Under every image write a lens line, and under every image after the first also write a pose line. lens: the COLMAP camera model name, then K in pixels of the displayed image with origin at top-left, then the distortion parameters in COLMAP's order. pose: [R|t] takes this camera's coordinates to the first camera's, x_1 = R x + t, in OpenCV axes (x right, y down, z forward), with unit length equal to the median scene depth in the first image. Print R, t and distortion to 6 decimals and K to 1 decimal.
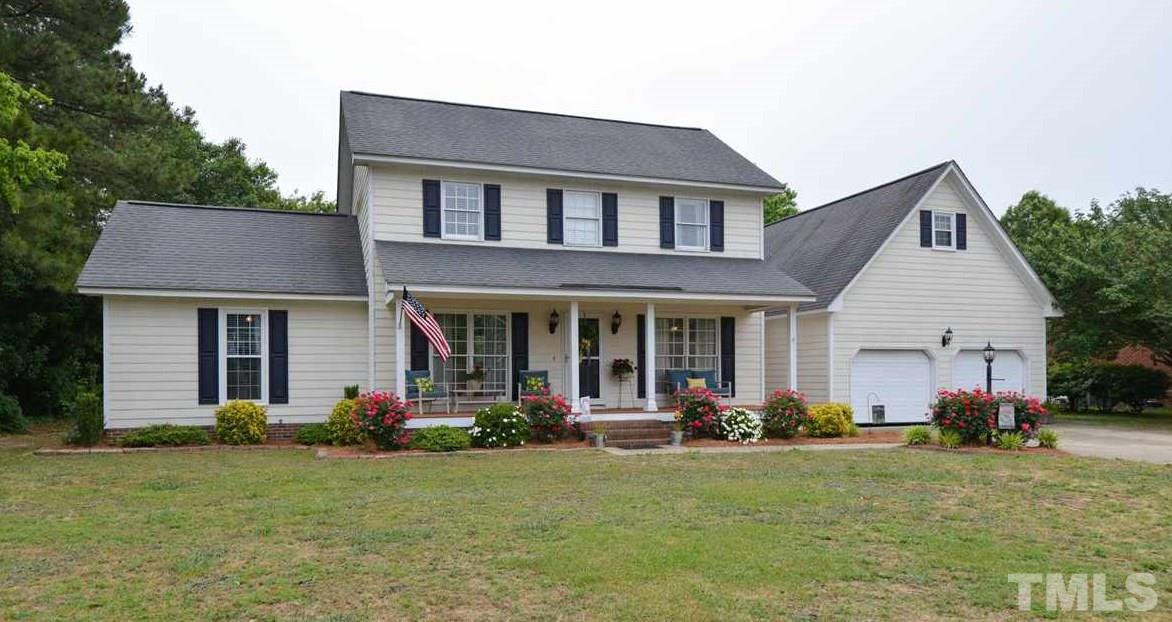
lens RADIAL K [[774.3, 0, 567.1], [0, 774.3, 370.2], [0, 0, 1]] dist [-0.008554, -0.005417]
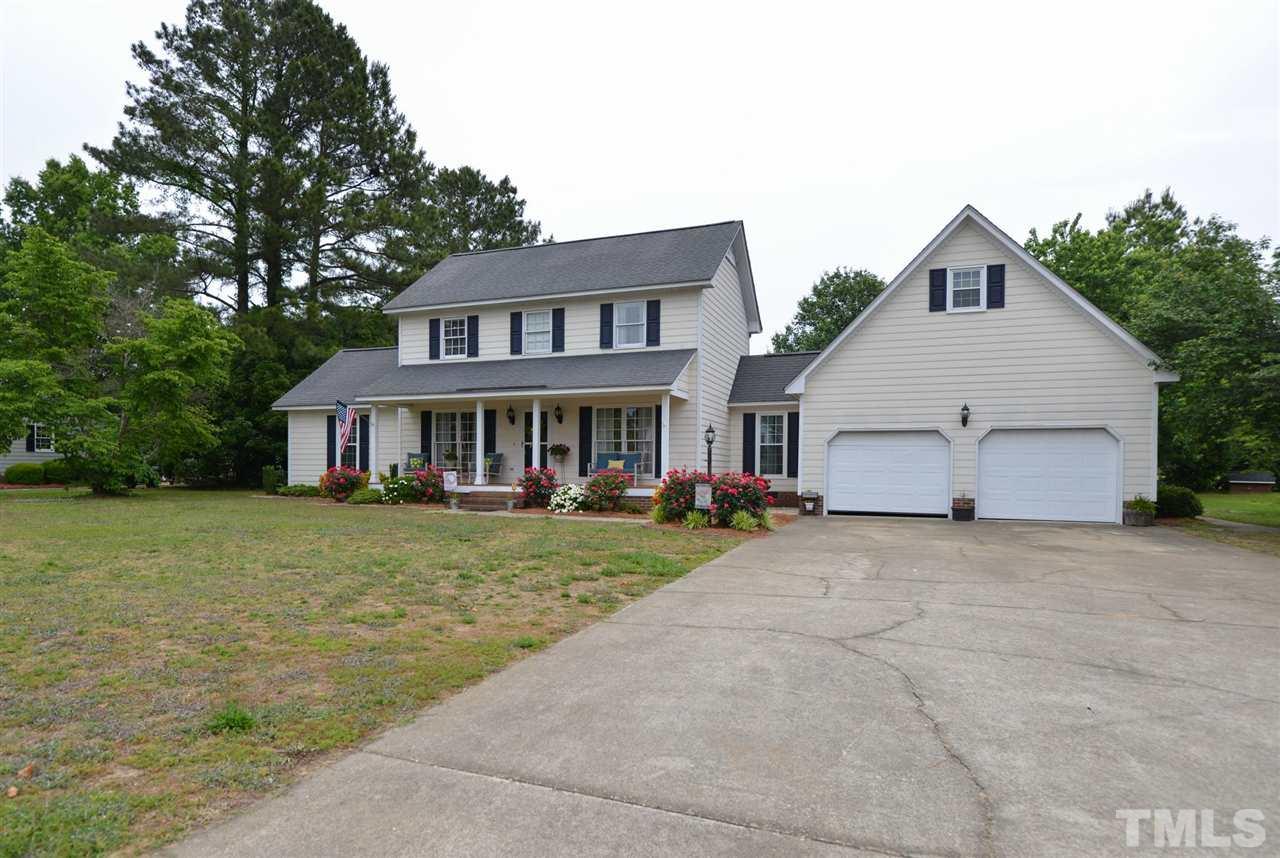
lens RADIAL K [[738.8, 0, 580.7], [0, 738.8, 471.2], [0, 0, 1]] dist [-0.012579, -0.001434]
pose [[0.754031, 0.011505, -0.656738, 0.871747], [-0.009048, 0.999934, 0.007128, 0.019702], [0.656777, 0.000568, 0.754085, 0.150162]]
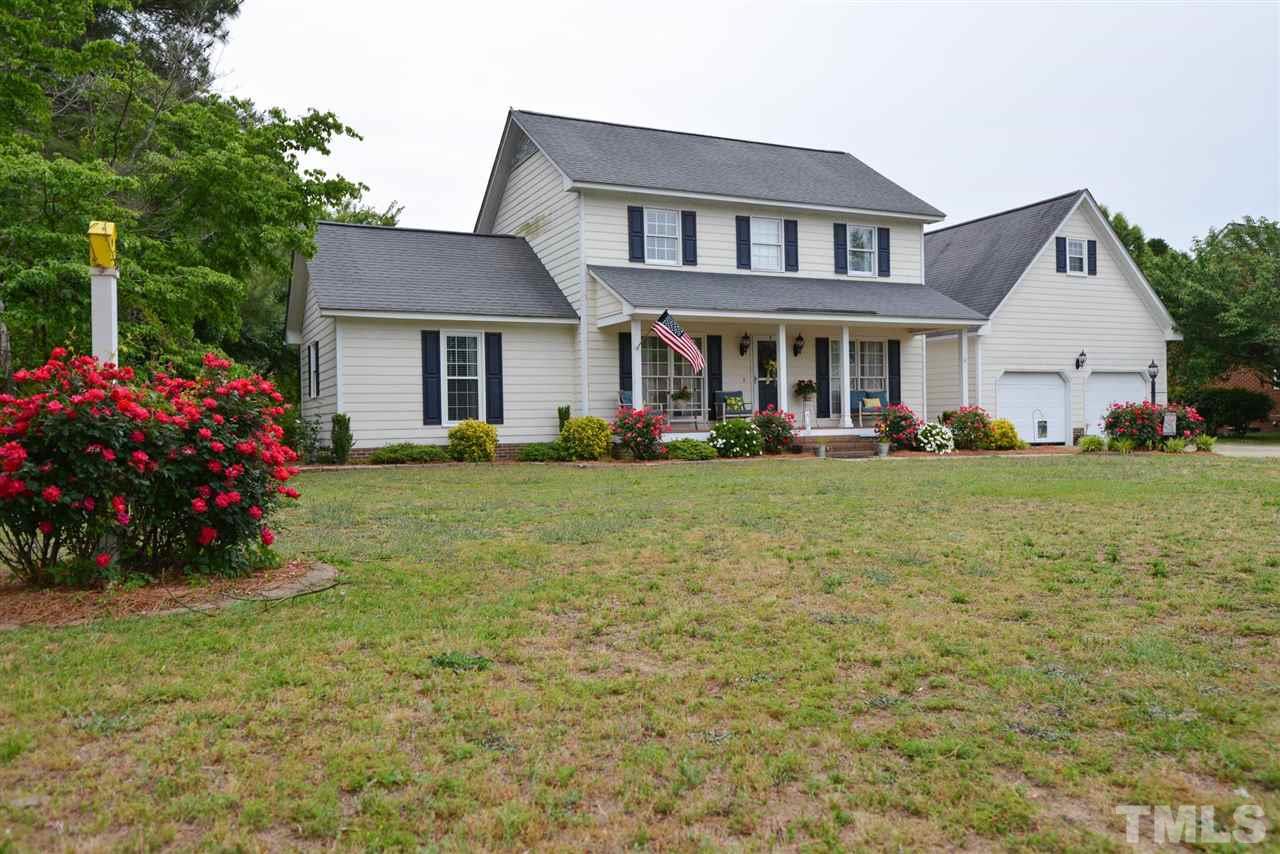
lens RADIAL K [[961.4, 0, 638.4], [0, 961.4, 423.7], [0, 0, 1]] dist [0.007959, -0.000742]
pose [[0.992754, -0.011722, 0.119589, -0.312437], [0.010722, 0.999902, 0.009002, 0.030576], [-0.119682, -0.007654, 0.992783, -0.262099]]
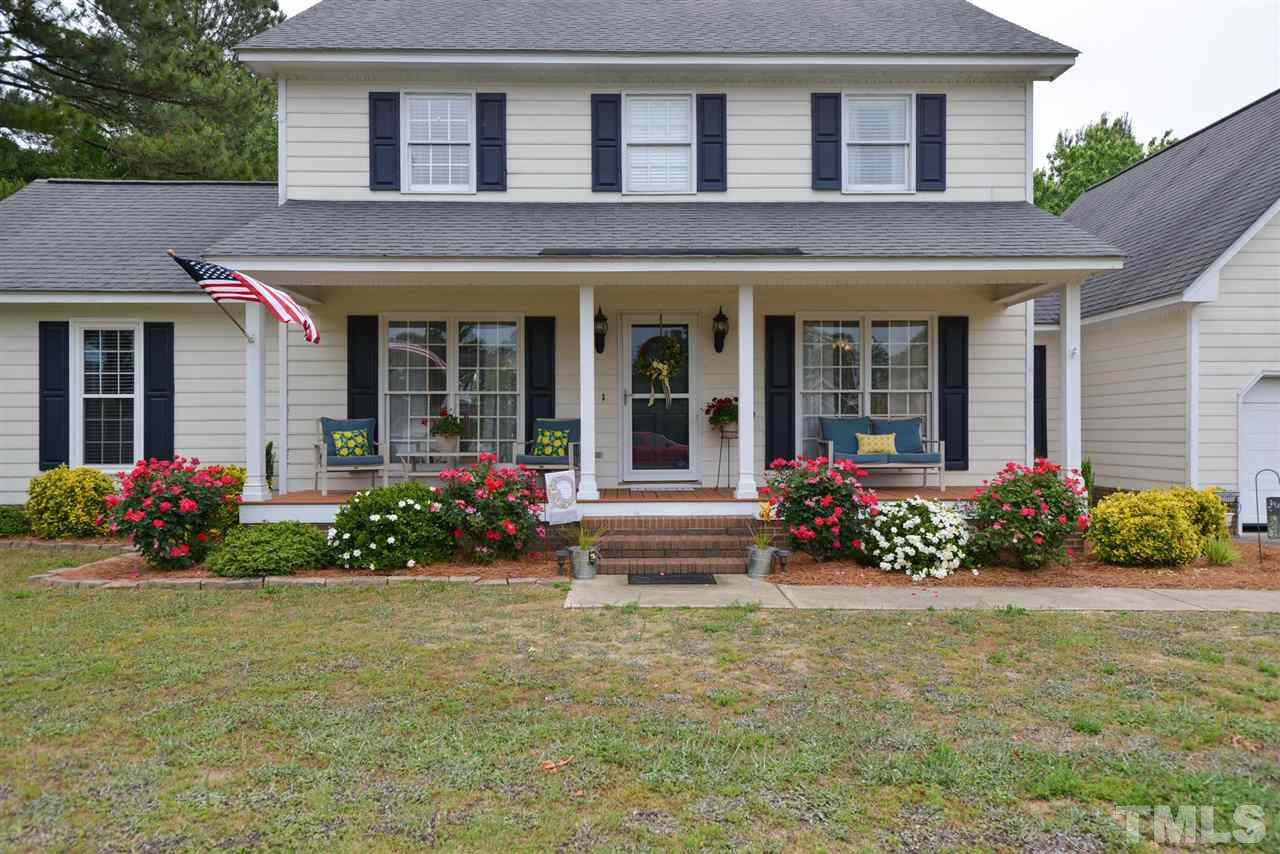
lens RADIAL K [[871.4, 0, 650.9], [0, 871.4, 424.2], [0, 0, 1]] dist [0.014862, 0.000268]
pose [[0.955090, 0.001595, -0.296313, 0.202844], [-0.000342, 0.999991, 0.004279, 0.001712], [0.296317, -0.003986, 0.955081, 0.407891]]
